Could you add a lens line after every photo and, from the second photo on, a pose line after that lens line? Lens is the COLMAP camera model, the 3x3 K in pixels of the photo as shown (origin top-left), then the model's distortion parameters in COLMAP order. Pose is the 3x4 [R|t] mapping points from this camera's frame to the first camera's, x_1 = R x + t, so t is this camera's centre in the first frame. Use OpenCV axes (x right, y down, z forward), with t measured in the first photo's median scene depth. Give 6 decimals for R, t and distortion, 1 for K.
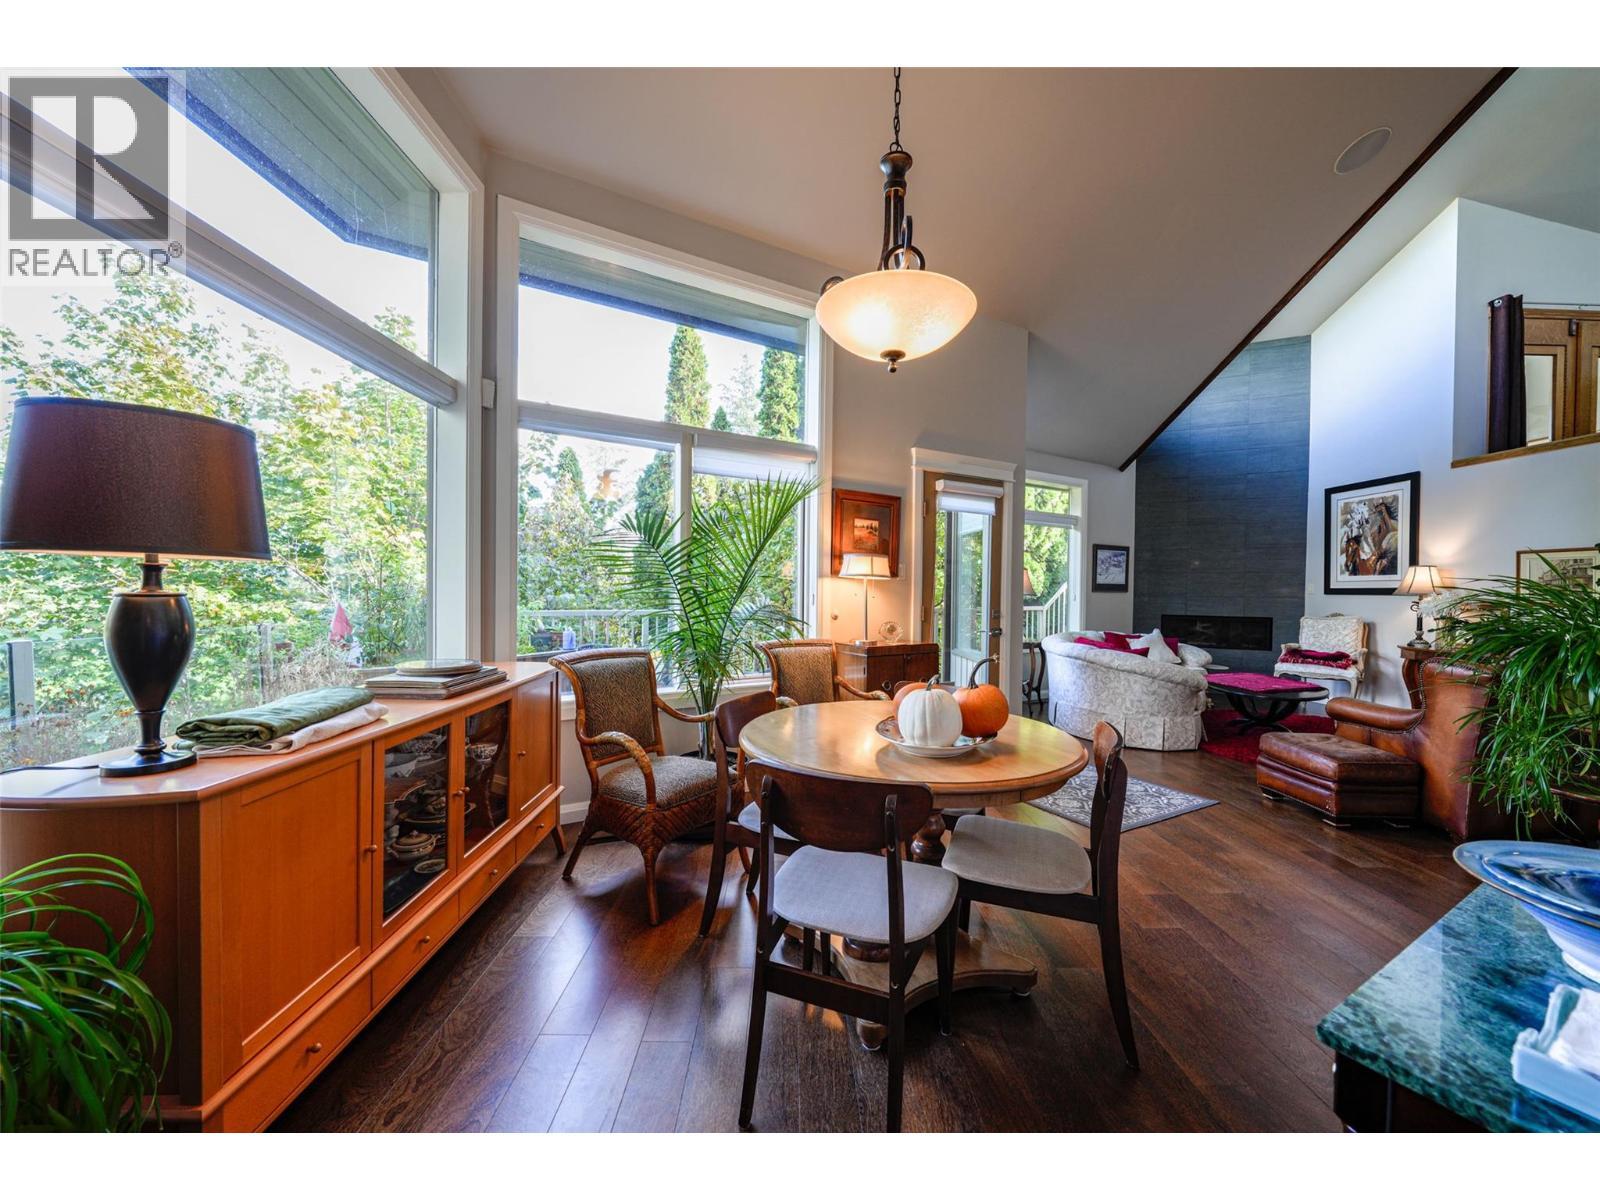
lens RADIAL K [[608.1, 0, 800.0], [0, 608.1, 600.0], [0, 0, 1]] dist [-0.000577, -0.000268]
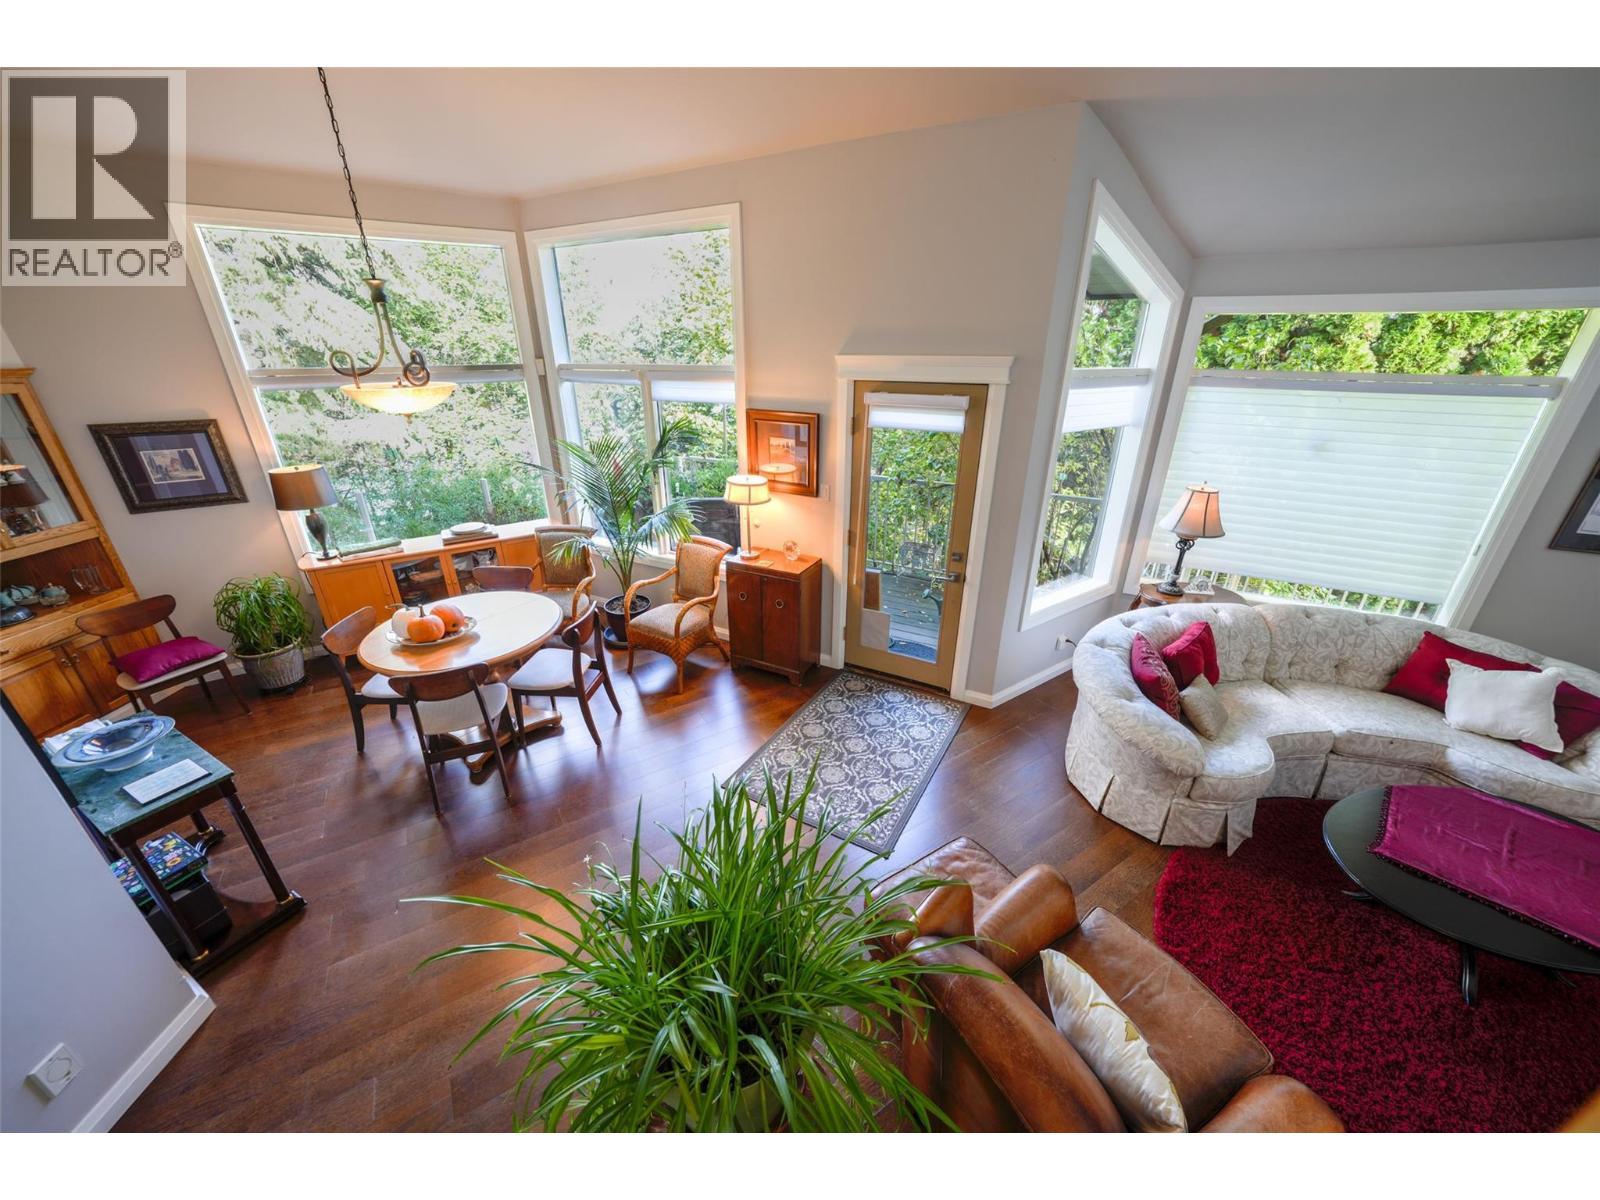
lens RADIAL K [[583.3, 0, 795.2], [0, 583.3, 595.9], [0, 0, 1]] dist [0.000293, -0.000365]
pose [[0.517429, 0.327212, -0.790695, 0.952945], [-0.006329, 0.925443, 0.378833, -0.251615], [0.855703, -0.191015, 0.480922, 0.481844]]
